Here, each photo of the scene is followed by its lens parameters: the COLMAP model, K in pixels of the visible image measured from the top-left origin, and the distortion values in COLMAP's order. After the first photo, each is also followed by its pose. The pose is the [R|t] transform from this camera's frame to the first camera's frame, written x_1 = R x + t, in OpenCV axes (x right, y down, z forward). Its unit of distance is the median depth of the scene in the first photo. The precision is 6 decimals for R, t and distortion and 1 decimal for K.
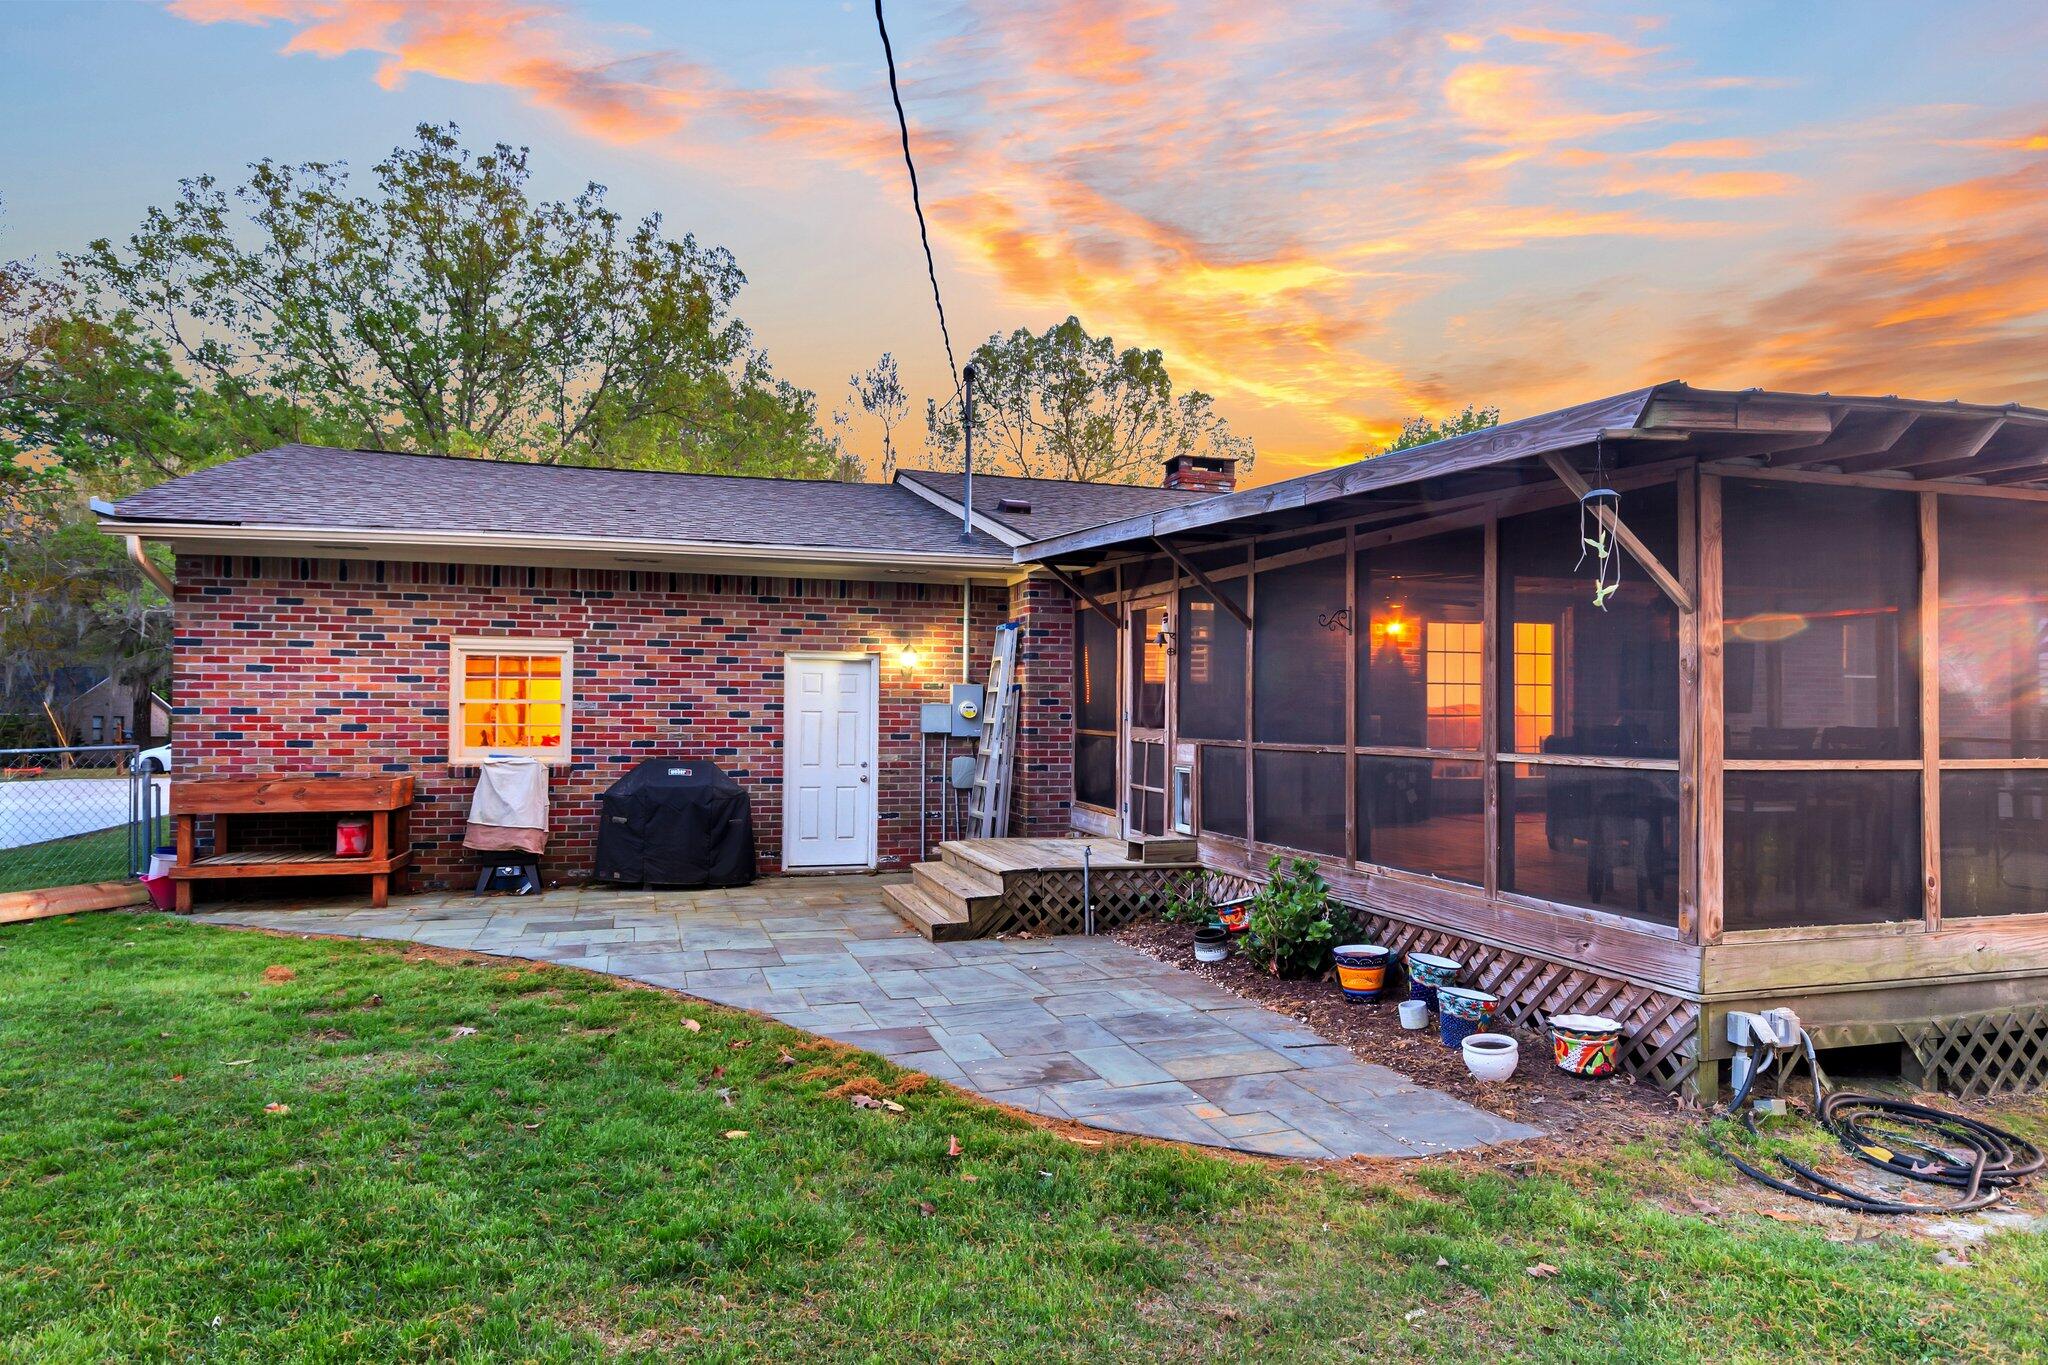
lens RADIAL K [[1054.6, 0, 1022.3], [0, 1054.6, 696.4], [0, 0, 1]] dist [0.001097, 0.000711]
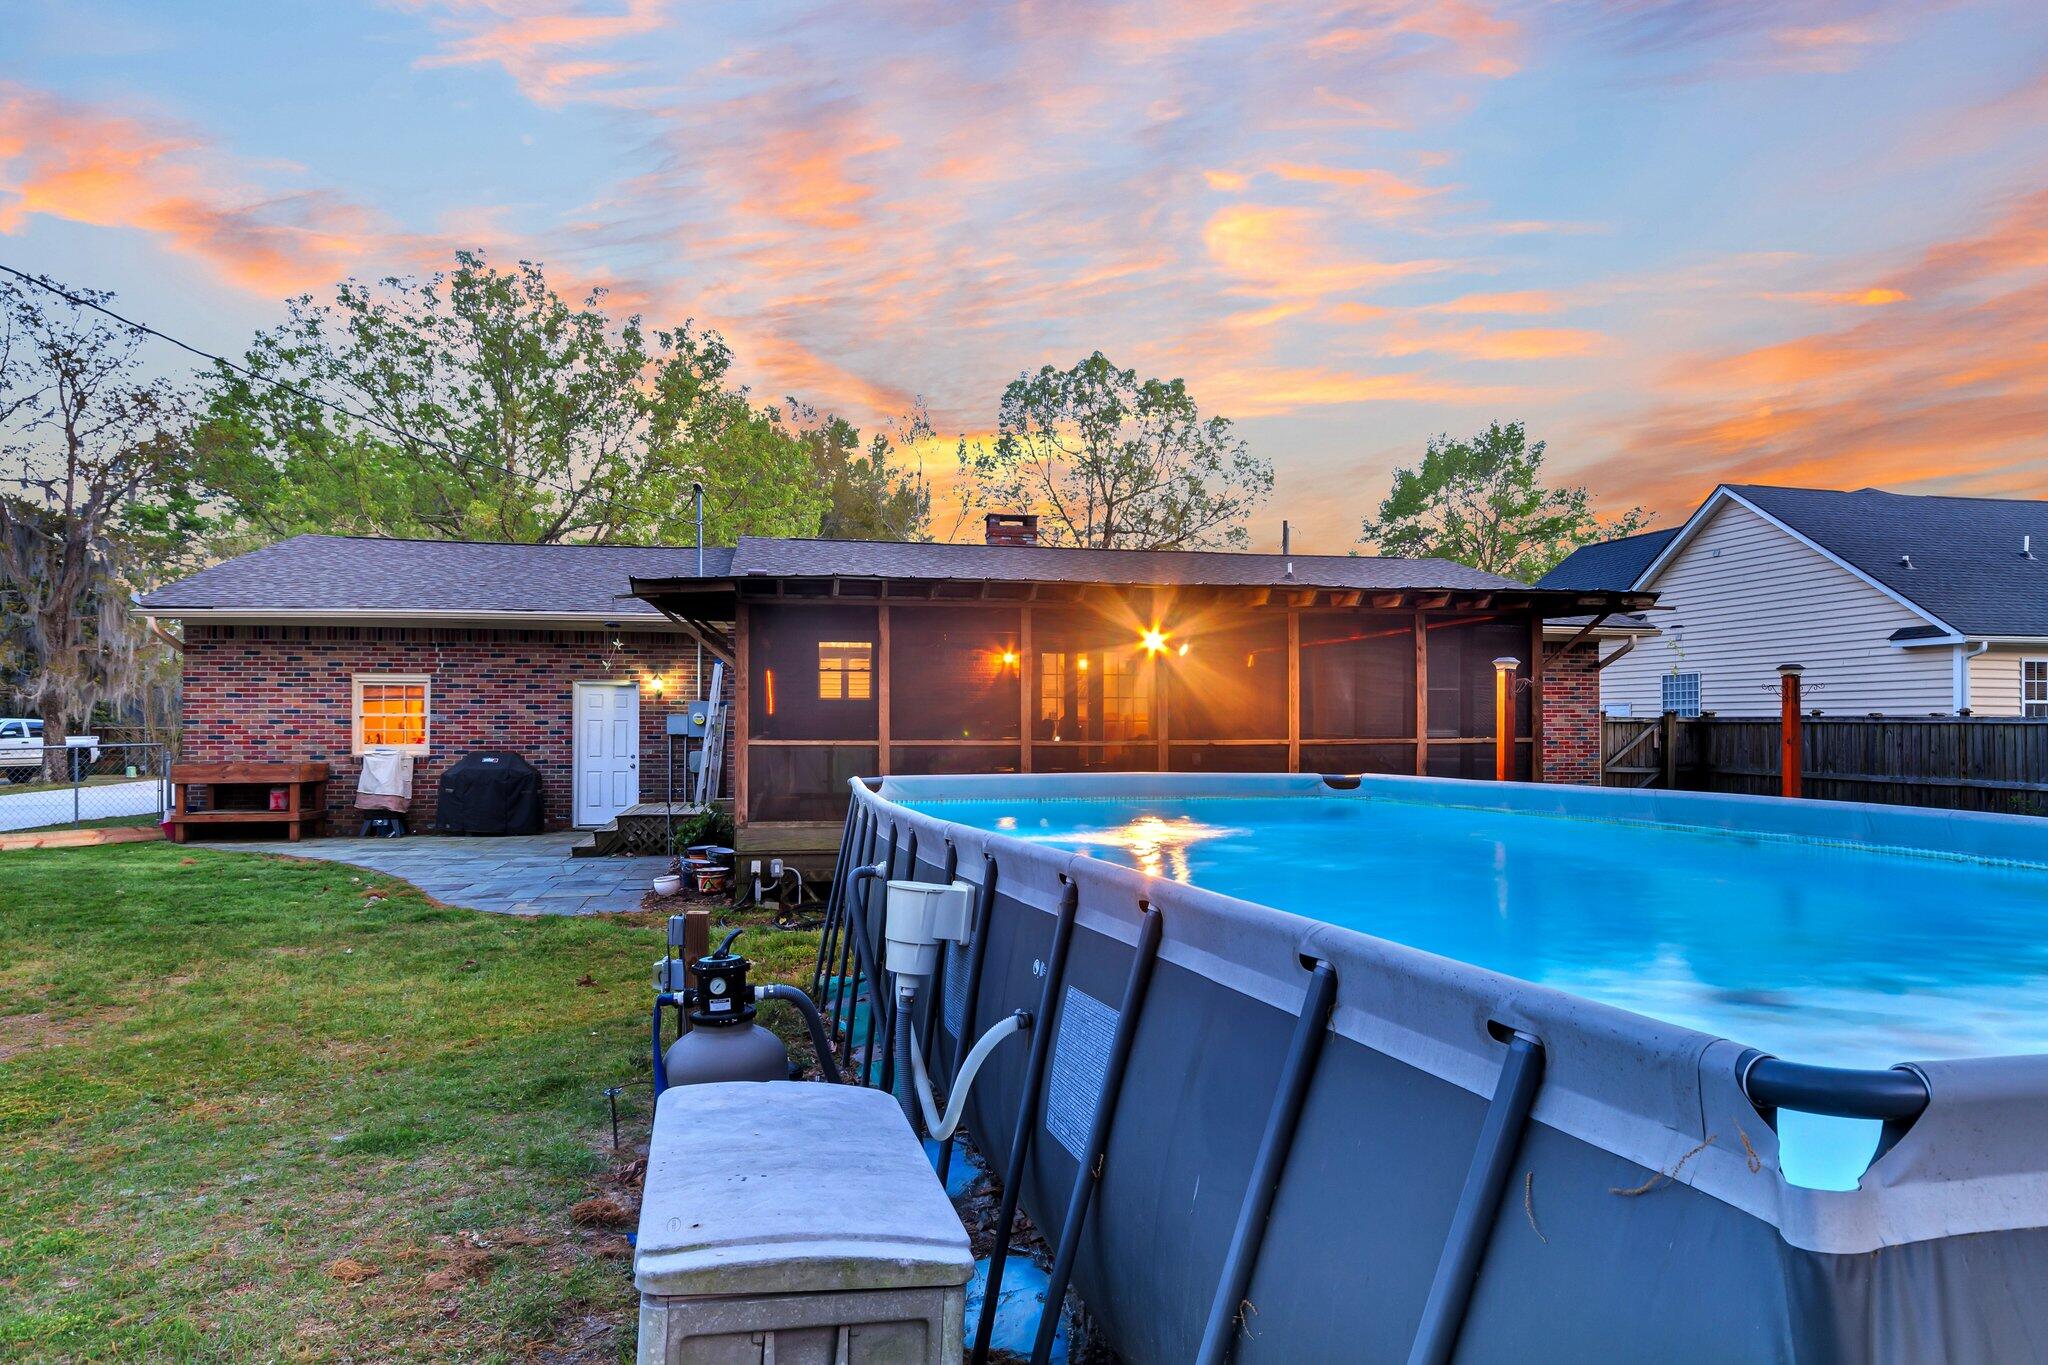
lens RADIAL K [[1026.0, 0, 1007.7], [0, 1026.0, 712.0], [0, 0, 1]] dist [0.004074, 0.000770]
pose [[0.994316, -0.005988, -0.106304, 0.559877], [0.006594, 0.999964, 0.005345, -0.001678], [0.106268, -0.006016, 0.994319, -0.392136]]
